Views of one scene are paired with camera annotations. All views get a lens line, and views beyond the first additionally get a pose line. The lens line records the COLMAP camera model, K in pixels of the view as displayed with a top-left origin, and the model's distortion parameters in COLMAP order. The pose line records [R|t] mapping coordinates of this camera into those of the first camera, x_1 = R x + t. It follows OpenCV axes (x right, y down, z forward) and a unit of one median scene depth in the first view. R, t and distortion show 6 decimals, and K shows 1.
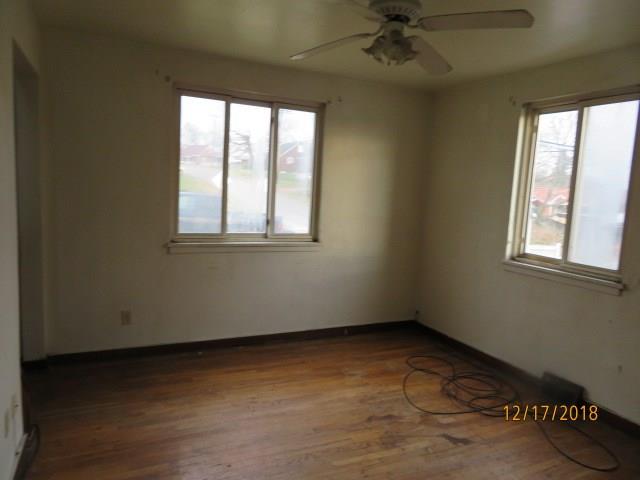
lens RADIAL K [[459.6, 0, 319.1], [0, 459.6, 239.6], [0, 0, 1]] dist [-0.000843, 0.000949]
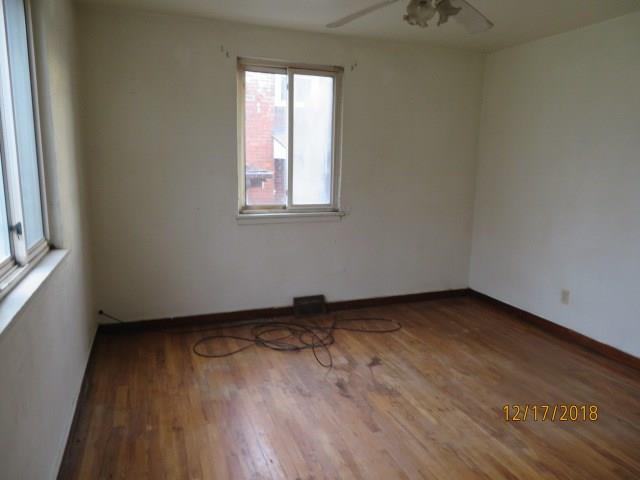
lens RADIAL K [[459.6, 0, 318.5], [0, 459.6, 239.9], [0, 0, 1]] dist [-0.000843, 0.000949]
pose [[0.087892, -0.227481, 0.969808, -0.659666], [0.104464, 0.970312, 0.218132, -0.120367], [-0.990637, 0.082138, 0.109046, 0.822997]]
